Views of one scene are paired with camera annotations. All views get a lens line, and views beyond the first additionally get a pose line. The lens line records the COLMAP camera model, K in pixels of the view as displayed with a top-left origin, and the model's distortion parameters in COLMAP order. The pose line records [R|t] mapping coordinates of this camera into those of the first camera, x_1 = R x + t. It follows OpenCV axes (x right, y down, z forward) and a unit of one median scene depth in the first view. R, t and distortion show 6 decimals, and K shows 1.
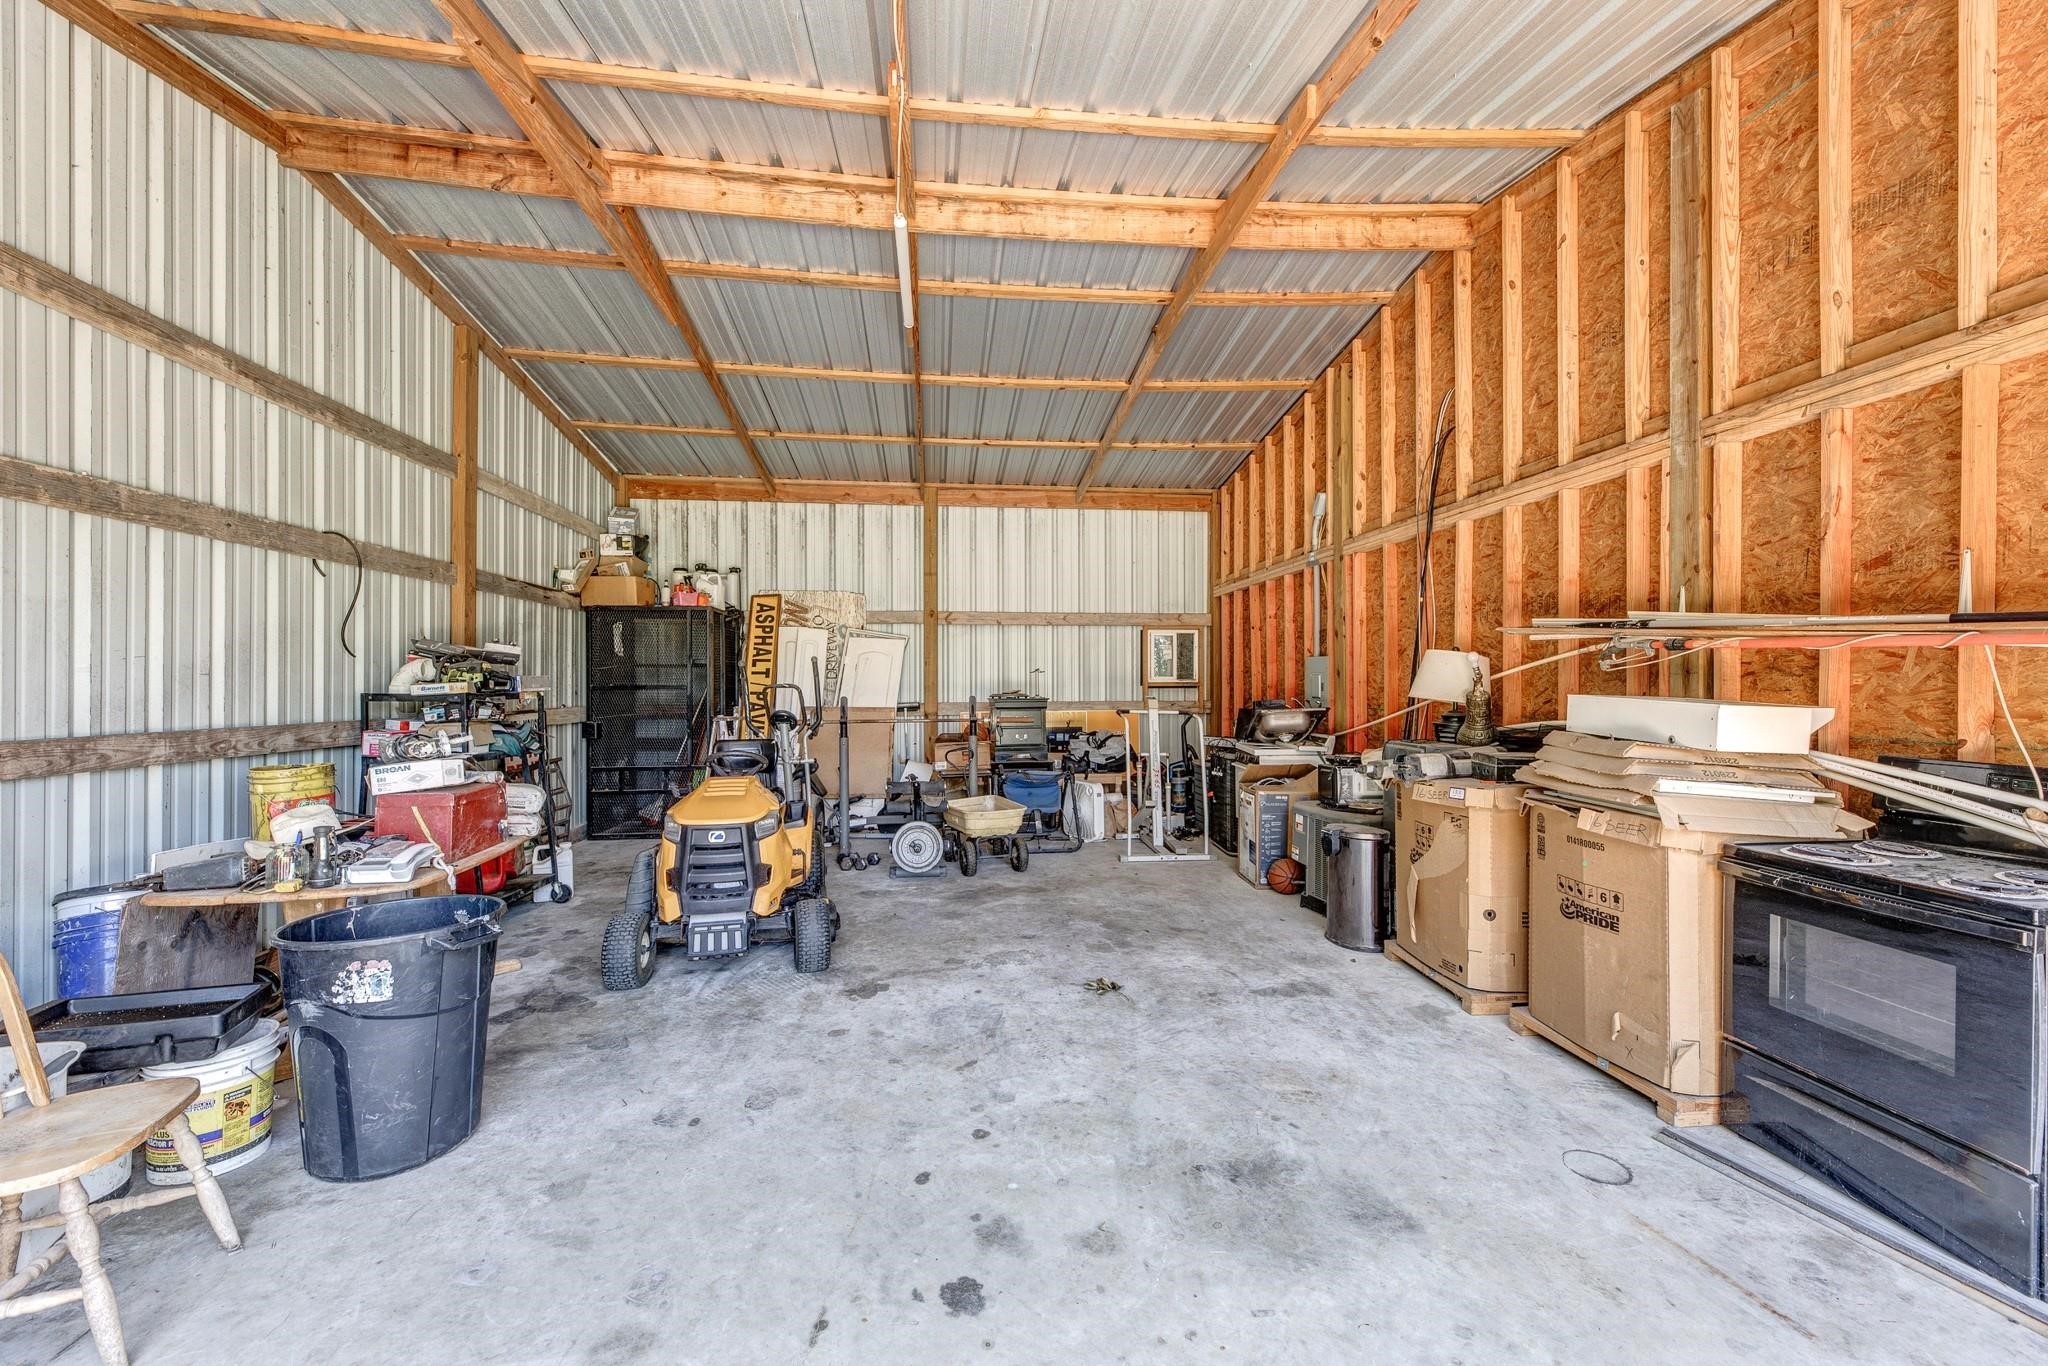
lens RADIAL K [[813.7, 0, 1031.5], [0, 813.7, 680.2], [0, 0, 1]] dist [0.000444, -0.000013]
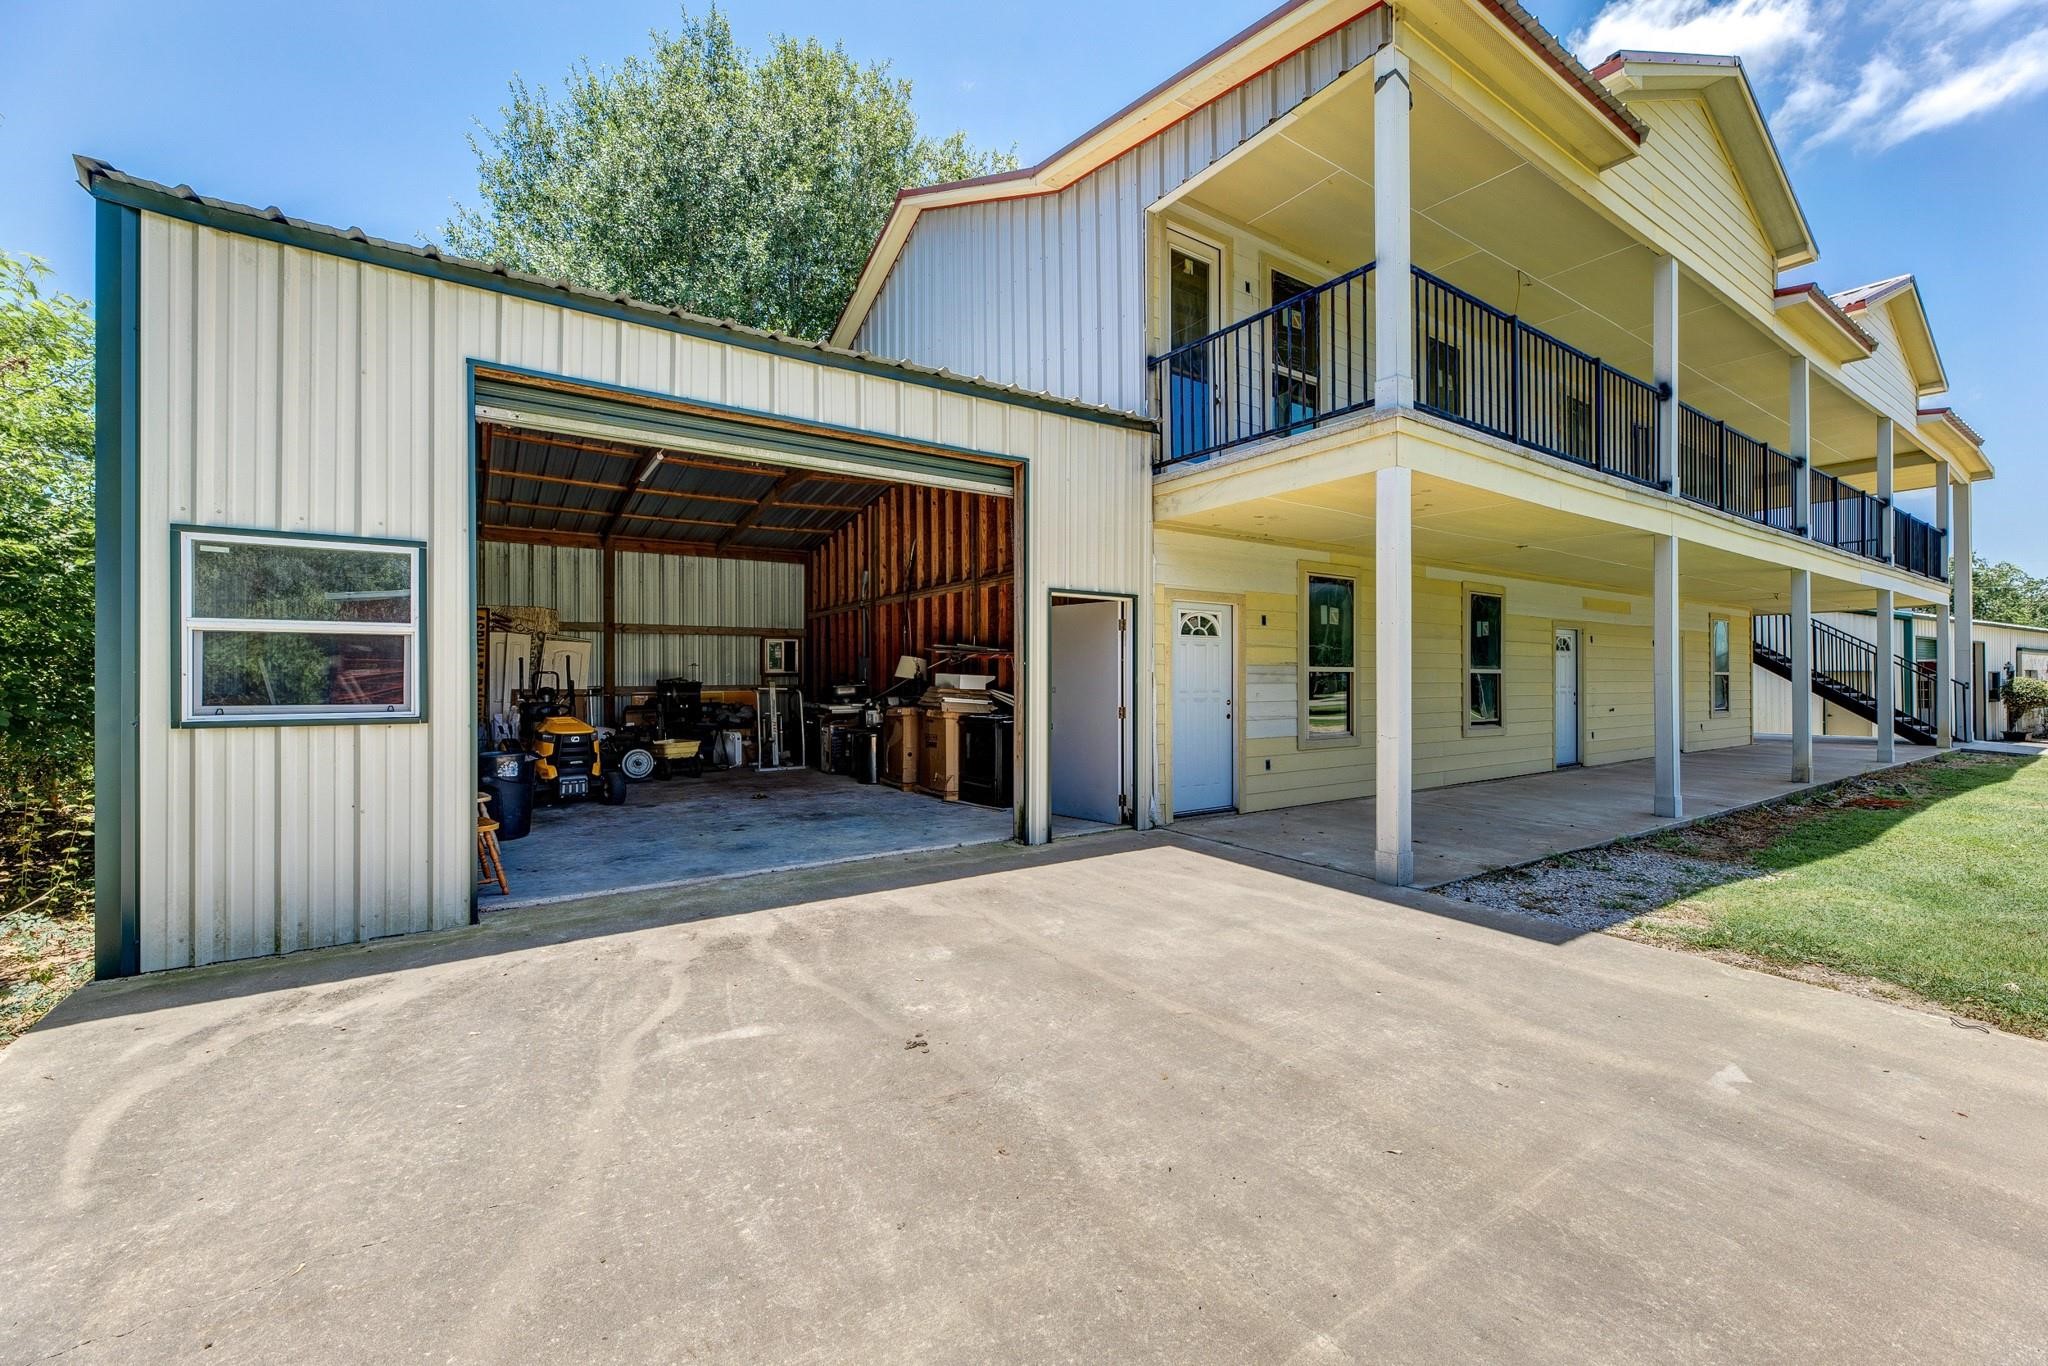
lens RADIAL K [[813.7, 0, 1031.5], [0, 813.7, 680.2], [0, 0, 1]] dist [0.000444, -0.000013]
pose [[0.885308, -0.004694, 0.464981, -0.152251], [0.002816, 0.999985, 0.004734, 0.013176], [-0.464996, -0.002882, 0.885308, -0.715500]]
